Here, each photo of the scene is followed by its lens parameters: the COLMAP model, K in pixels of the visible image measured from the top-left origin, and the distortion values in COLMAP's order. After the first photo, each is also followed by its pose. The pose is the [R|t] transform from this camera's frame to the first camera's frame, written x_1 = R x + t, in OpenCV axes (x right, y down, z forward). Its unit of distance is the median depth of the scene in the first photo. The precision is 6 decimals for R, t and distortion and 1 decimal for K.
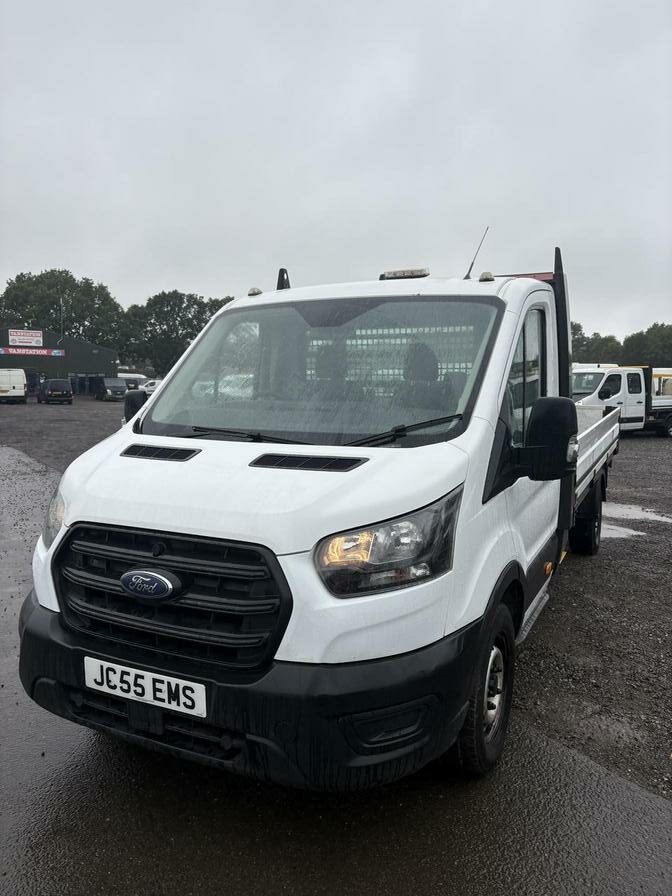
lens RADIAL K [[688.2, 0, 340.0], [0, 688.2, 444.0], [0, 0, 1]] dist [-0.005893, -0.007811]
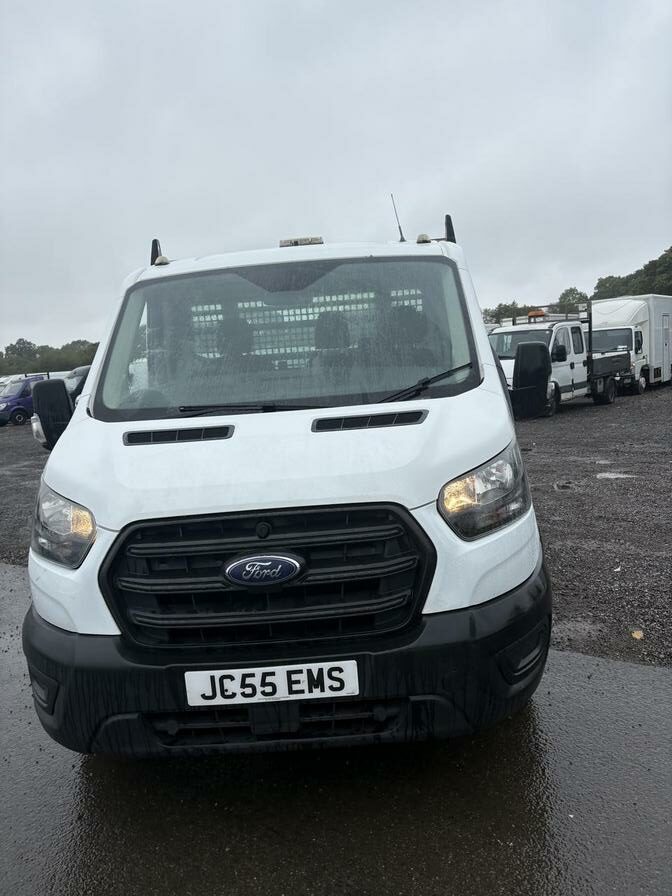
lens RADIAL K [[688.2, 0, 331.1], [0, 688.2, 449.3], [0, 0, 1]] dist [-0.005893, -0.007811]
pose [[0.899992, -0.126446, 0.417165, -0.551652], [0.120379, 0.991883, 0.040942, 0.022539], [-0.418956, 0.013370, 0.907908, 0.151550]]
